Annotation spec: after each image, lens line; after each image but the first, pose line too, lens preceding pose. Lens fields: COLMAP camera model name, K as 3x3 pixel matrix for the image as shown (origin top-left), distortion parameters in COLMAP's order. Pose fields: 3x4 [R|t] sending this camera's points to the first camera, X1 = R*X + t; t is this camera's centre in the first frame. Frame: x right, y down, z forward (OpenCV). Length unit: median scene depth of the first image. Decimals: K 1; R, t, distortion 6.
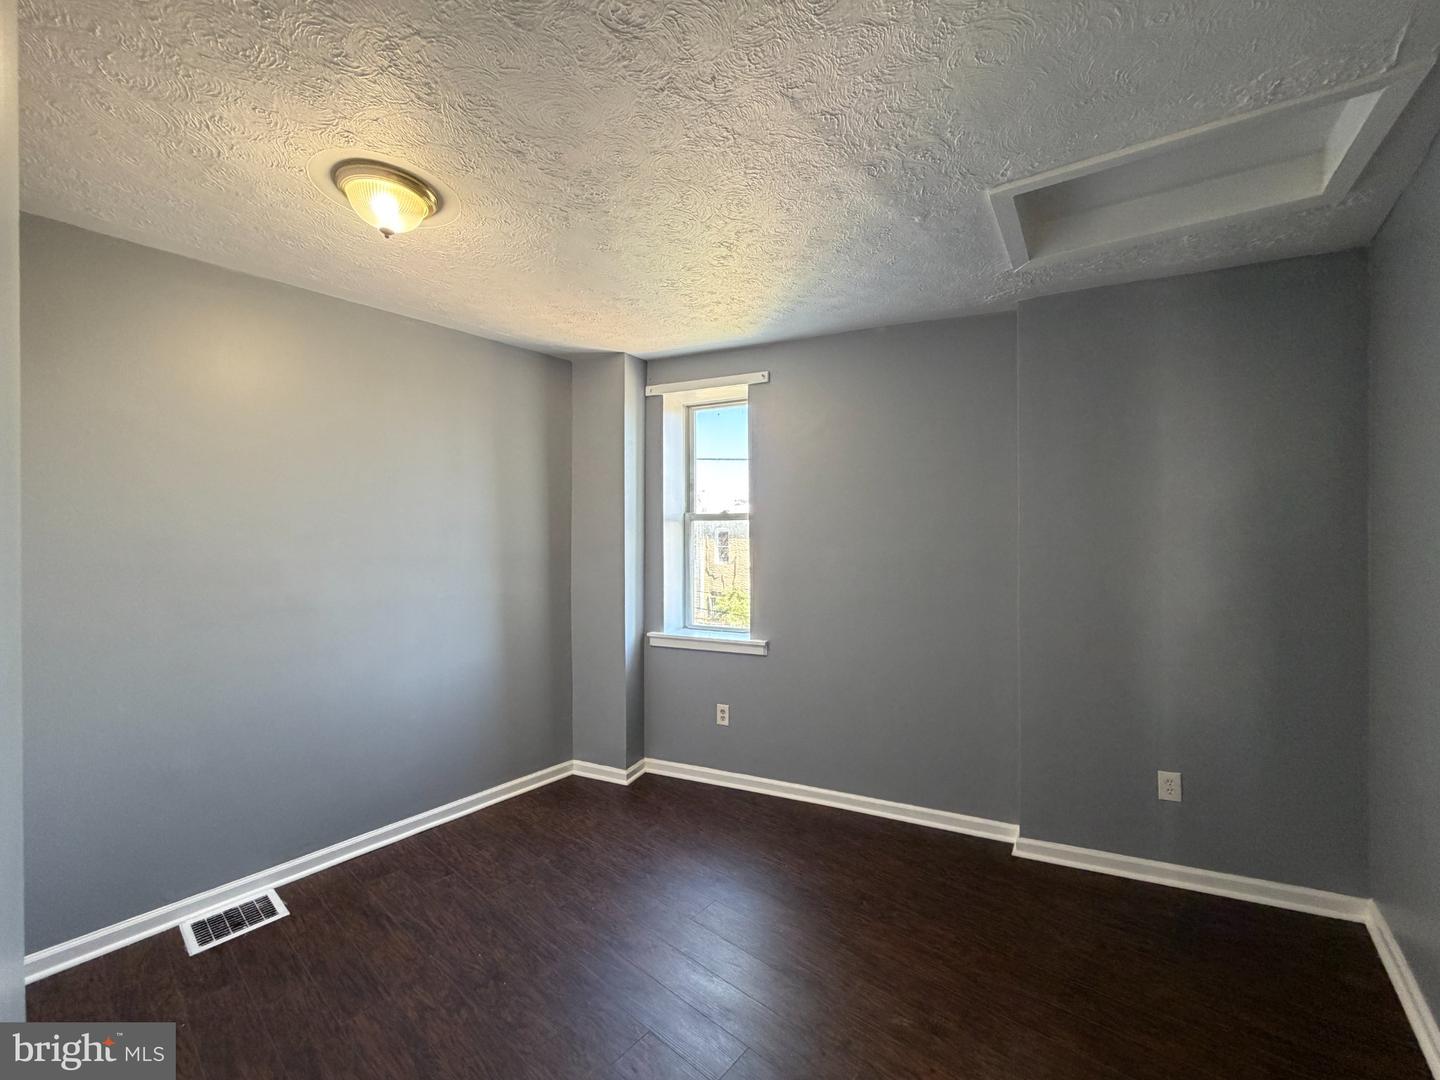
lens RADIAL K [[573.2, 0, 713.9], [0, 573.2, 531.1], [0, 0, 1]] dist [0.000443, 0.000201]
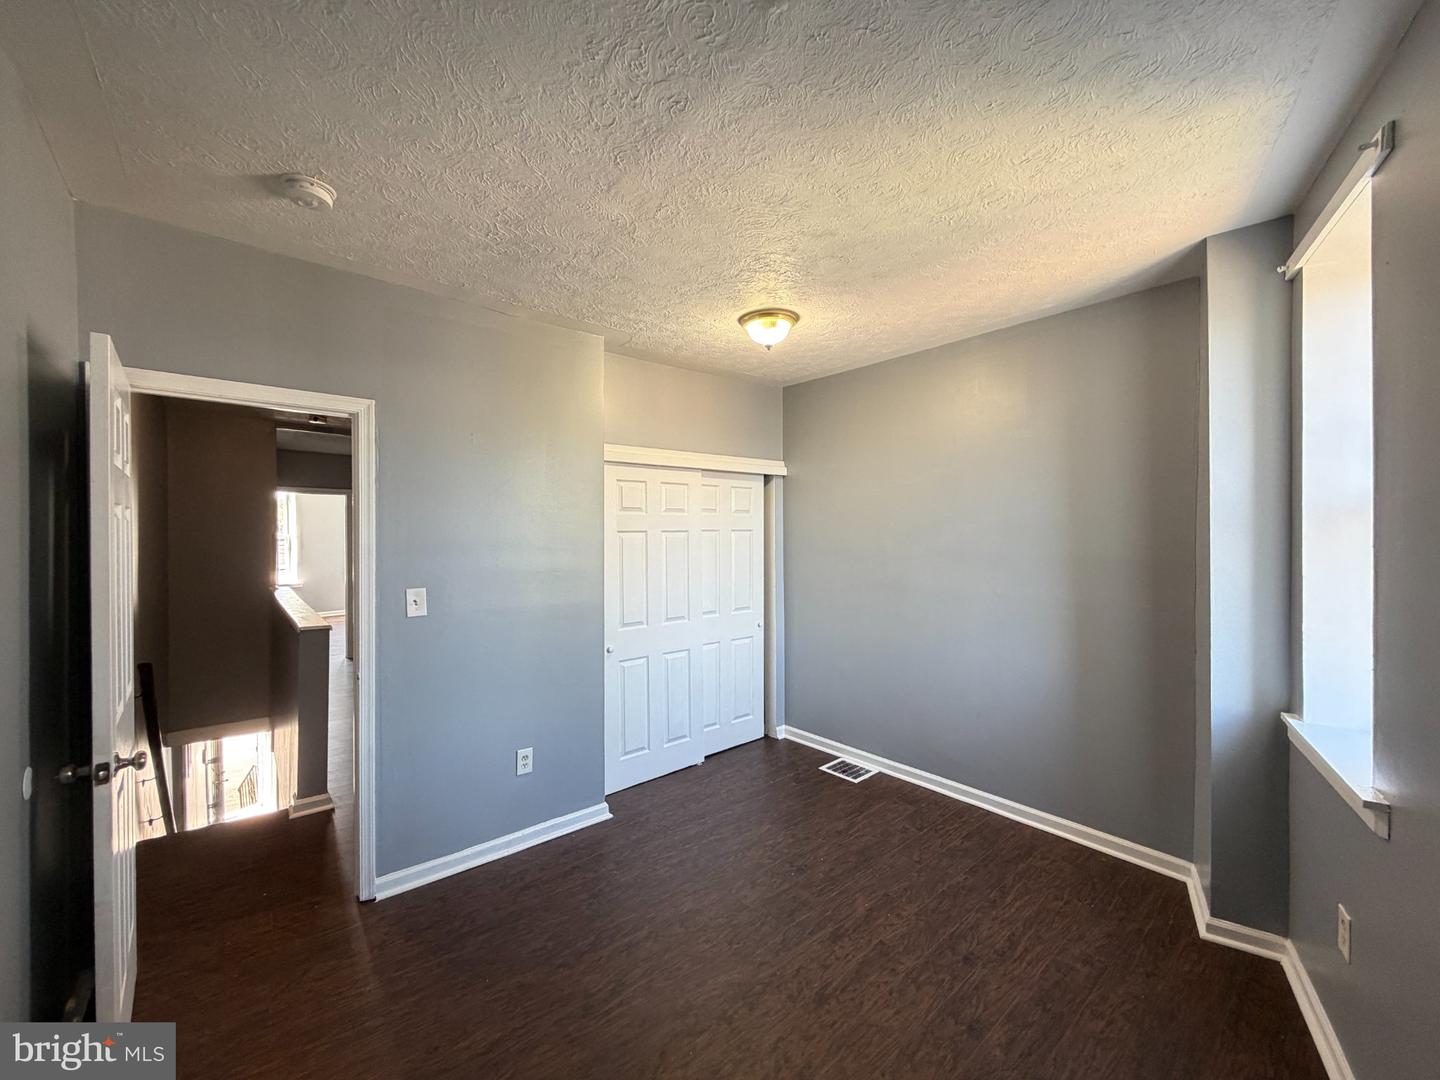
lens RADIAL K [[573.2, 0, 714.8], [0, 573.2, 539.6], [0, 0, 1]] dist [0.000443, 0.000201]
pose [[-0.163911, 0.022924, -0.986209, 0.805307], [0.021096, 0.999583, 0.019729, -0.023000], [0.986249, -0.017571, -0.164327, 0.869335]]
